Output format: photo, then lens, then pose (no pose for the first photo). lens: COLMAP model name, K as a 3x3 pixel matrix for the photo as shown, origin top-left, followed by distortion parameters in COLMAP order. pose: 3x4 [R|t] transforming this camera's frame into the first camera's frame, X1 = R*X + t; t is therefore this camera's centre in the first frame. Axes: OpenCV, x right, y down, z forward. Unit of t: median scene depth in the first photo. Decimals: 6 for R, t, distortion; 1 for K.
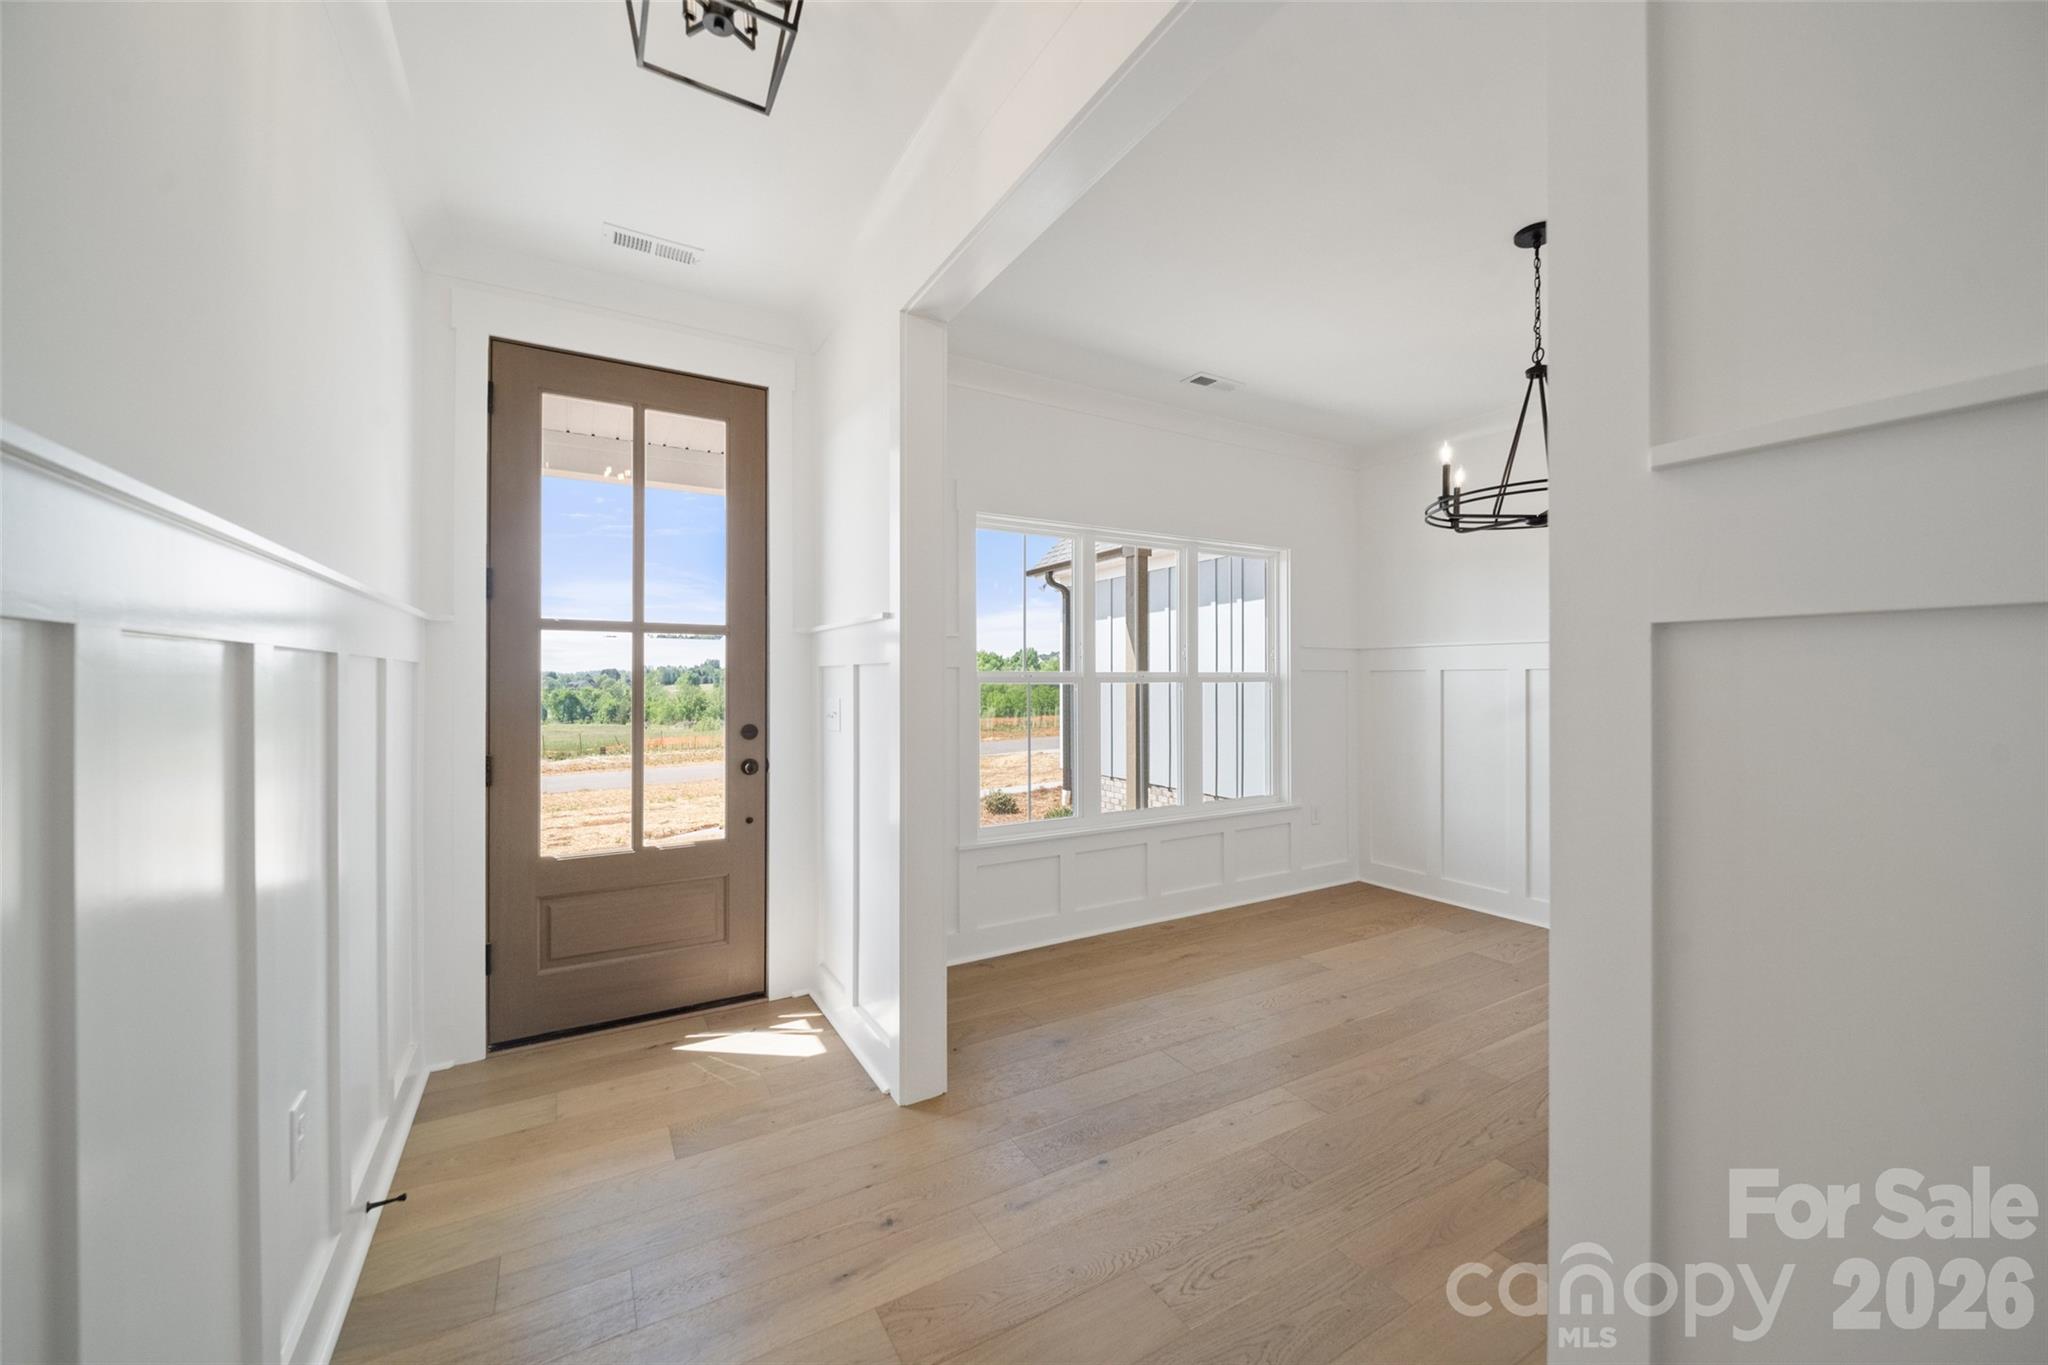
lens RADIAL K [[791.9, 0, 1026.5], [0, 791.9, 677.9], [0, 0, 1]] dist [0.006176, -0.007234]
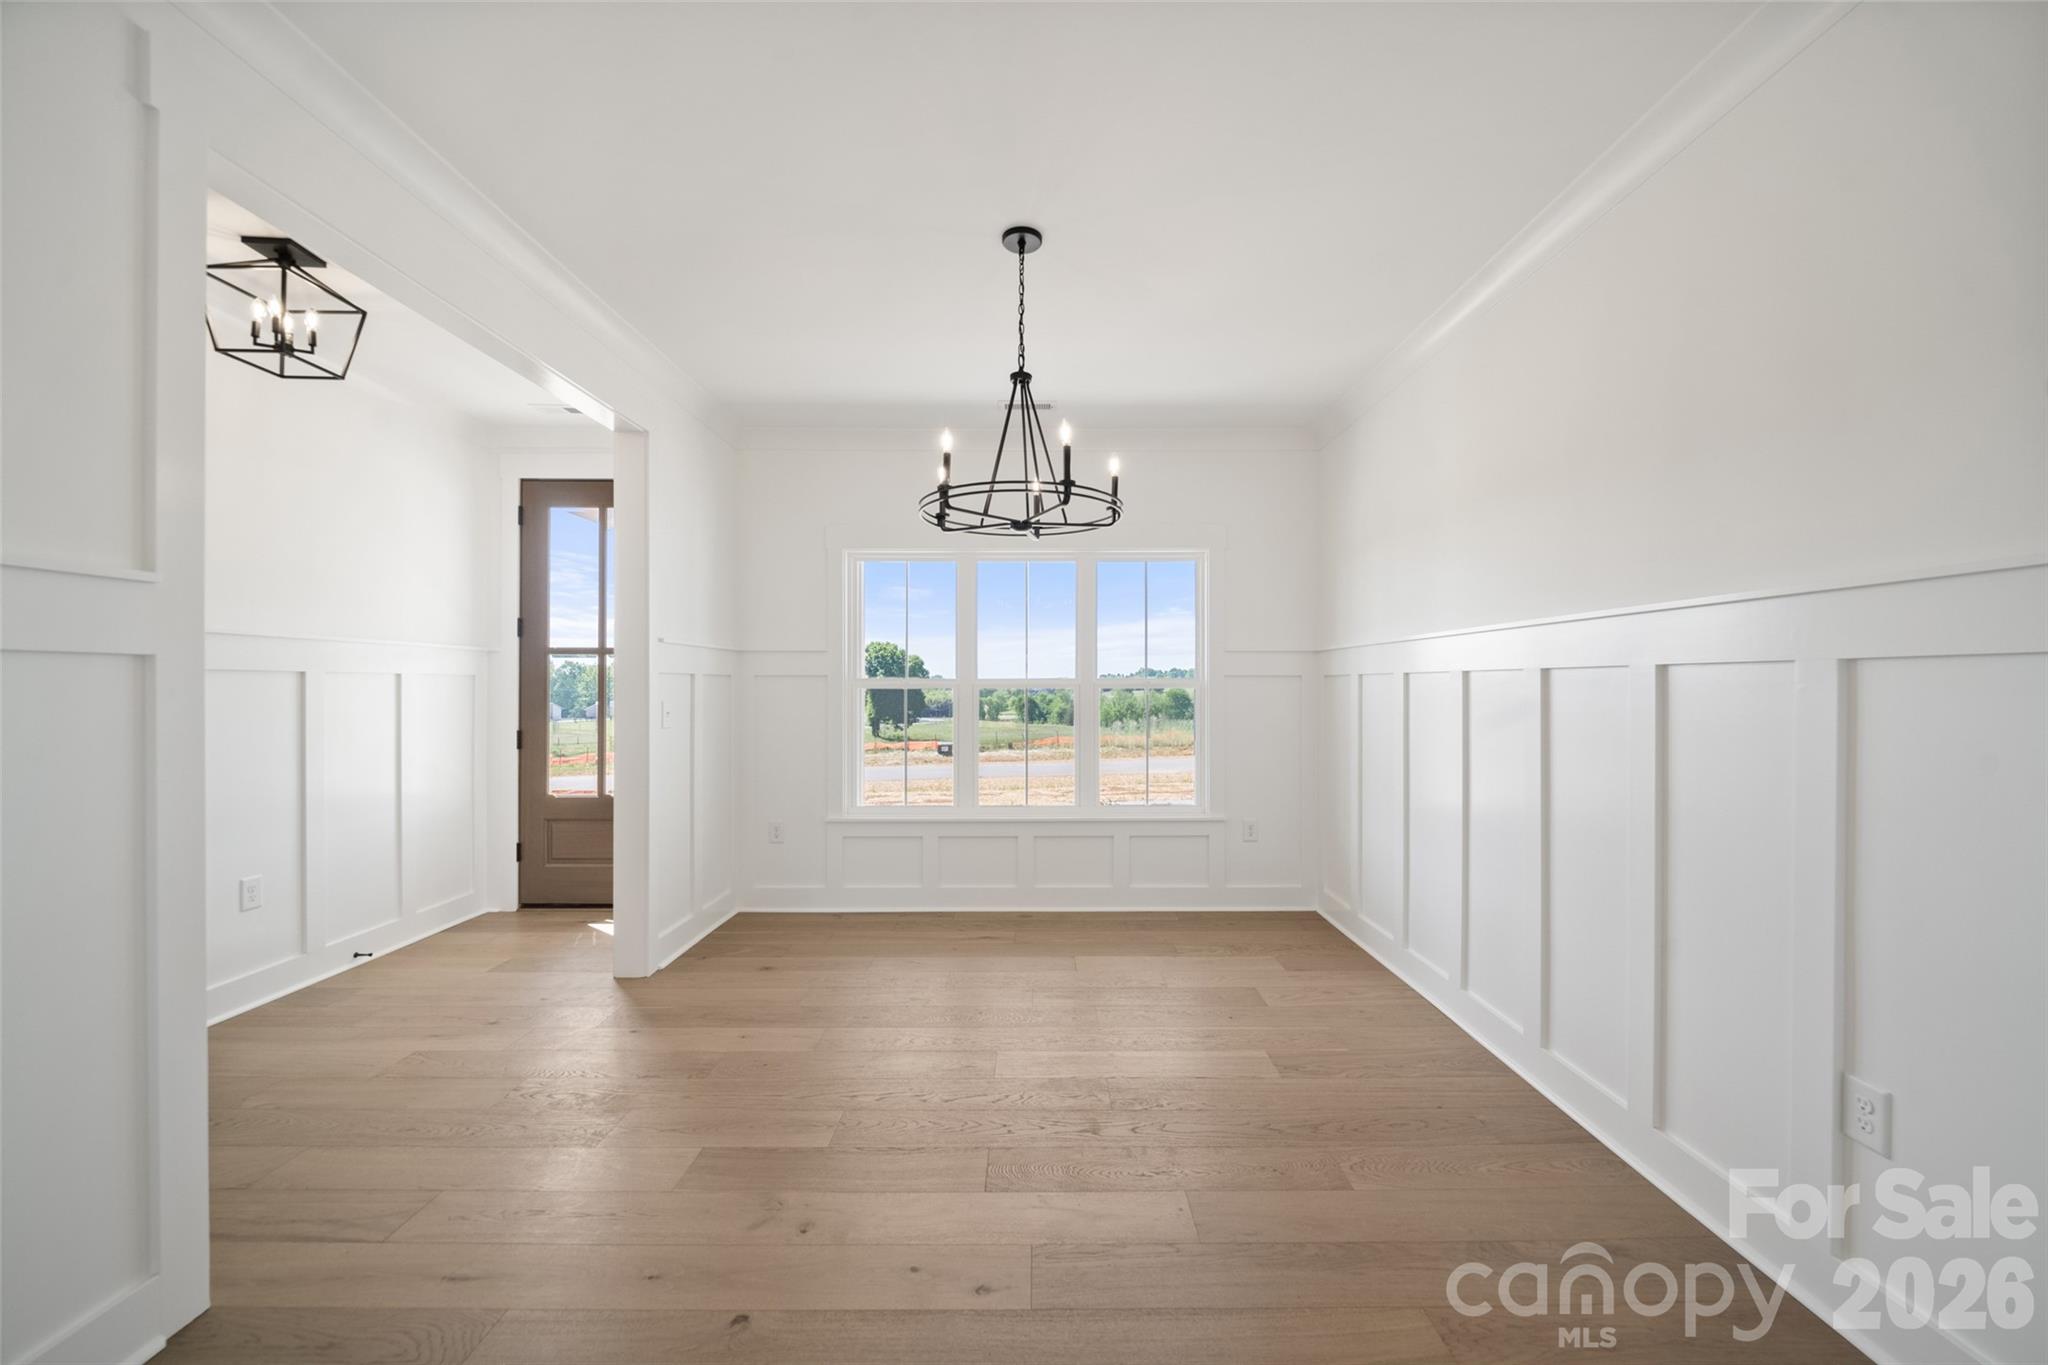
lens RADIAL K [[783.0, 0, 1031.3], [0, 783.0, 687.0], [0, 0, 1]] dist [0.000523, -0.003941]
pose [[0.855432, 0.000488, -0.517915, 0.753267], [0.001032, 0.999996, 0.002647, 0.002510], [0.517914, -0.002799, 0.855428, 0.102358]]
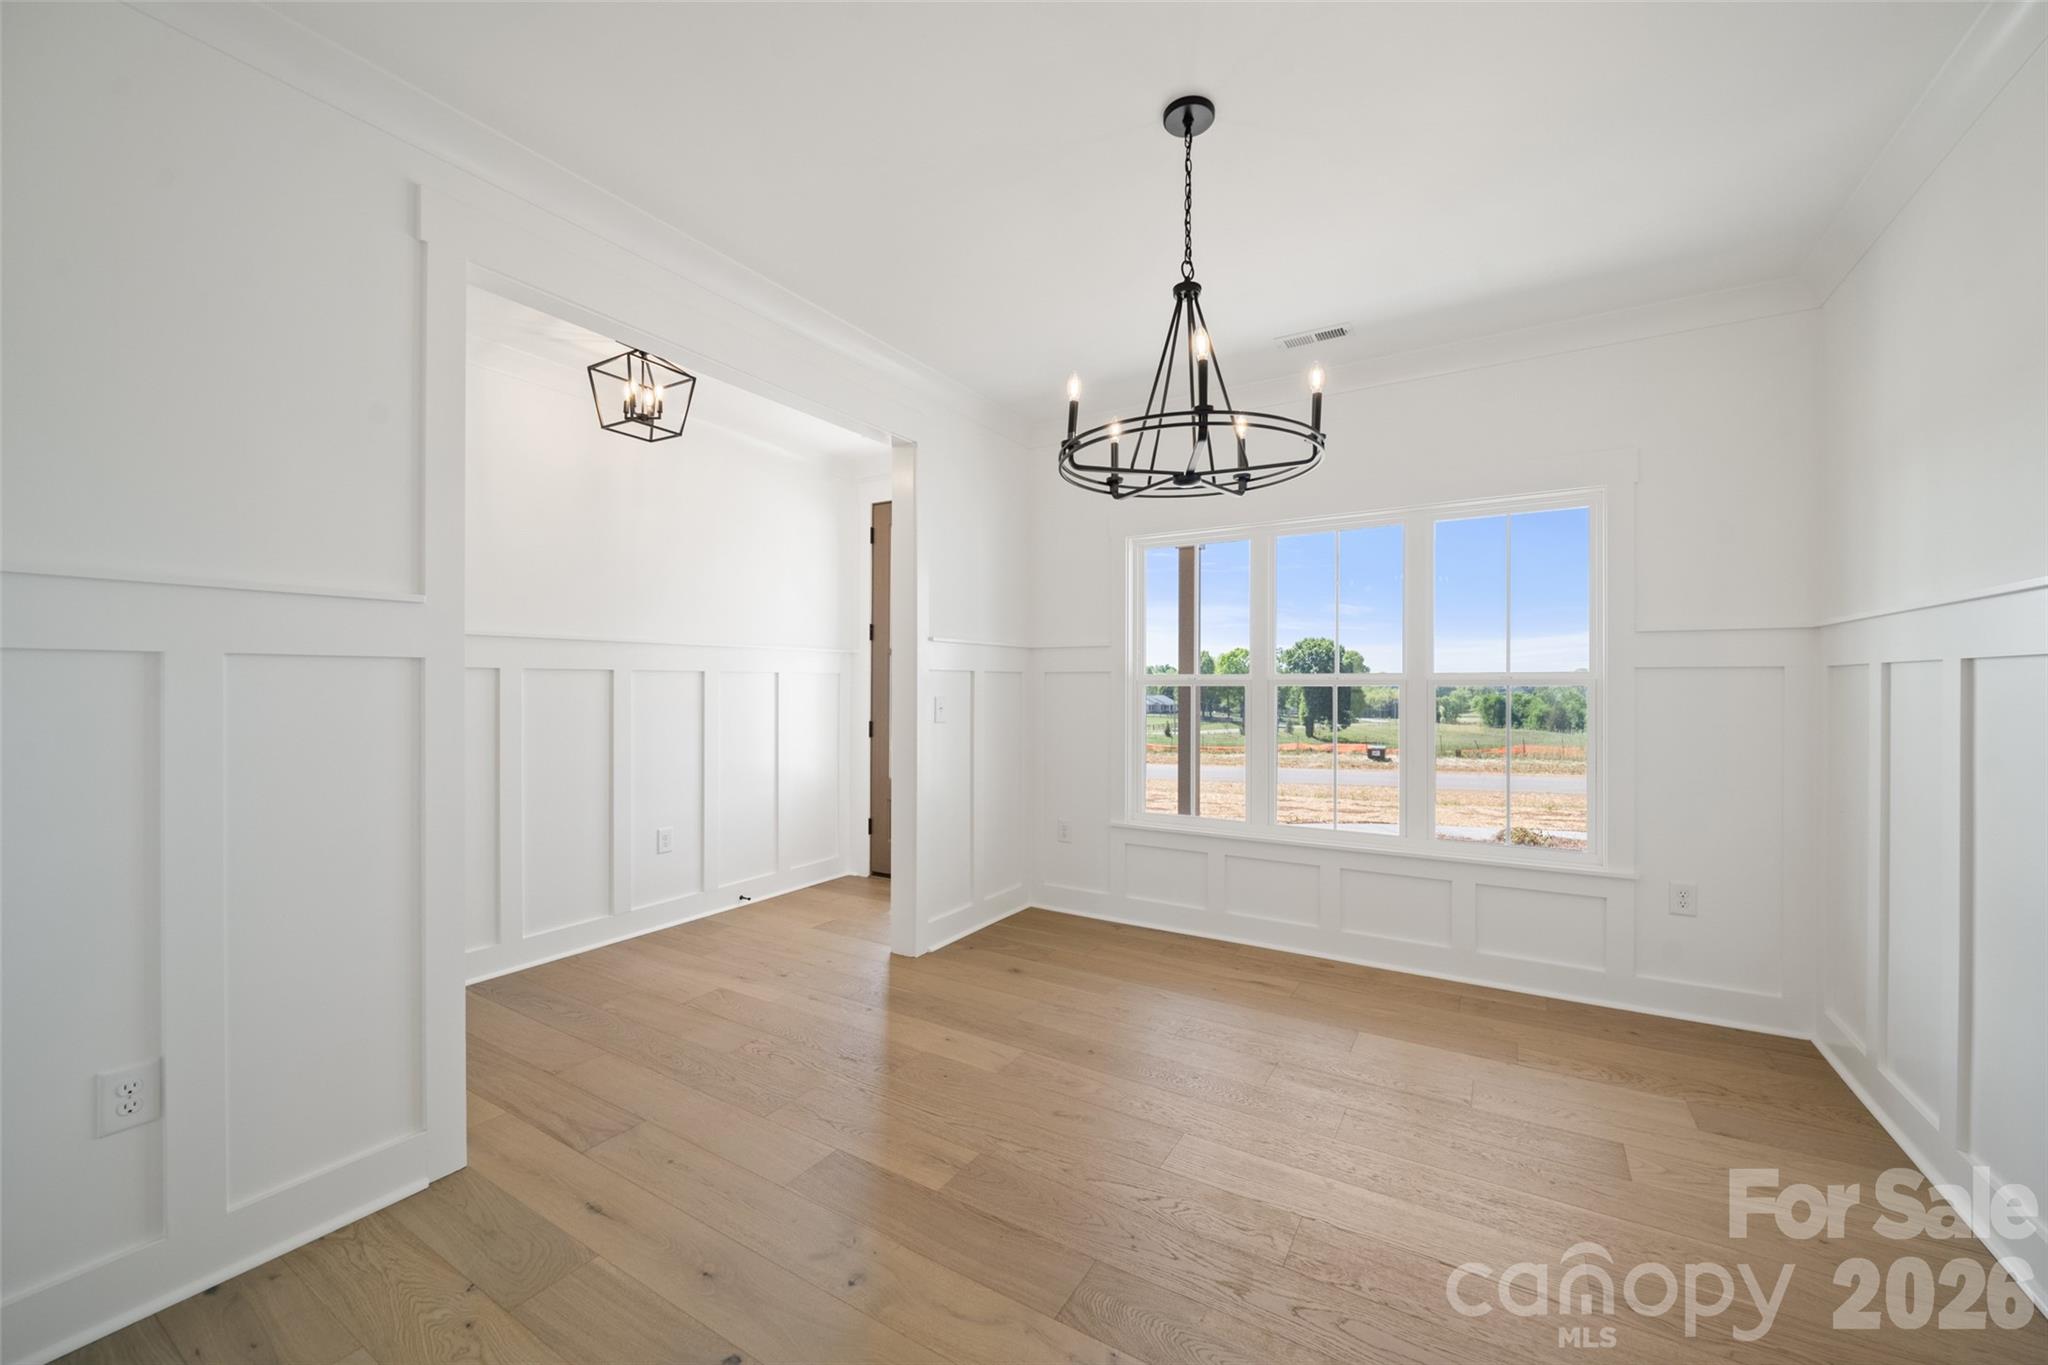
lens RADIAL K [[781.8, 0, 1031.2], [0, 781.8, 683.9], [0, 0, 1]] dist [0.001493, -0.007077]
pose [[0.461496, 0.000521, -0.887142, 0.814990], [0.000611, 0.999999, 0.000905, 0.004106], [0.887142, -0.000960, 0.461495, 0.323488]]
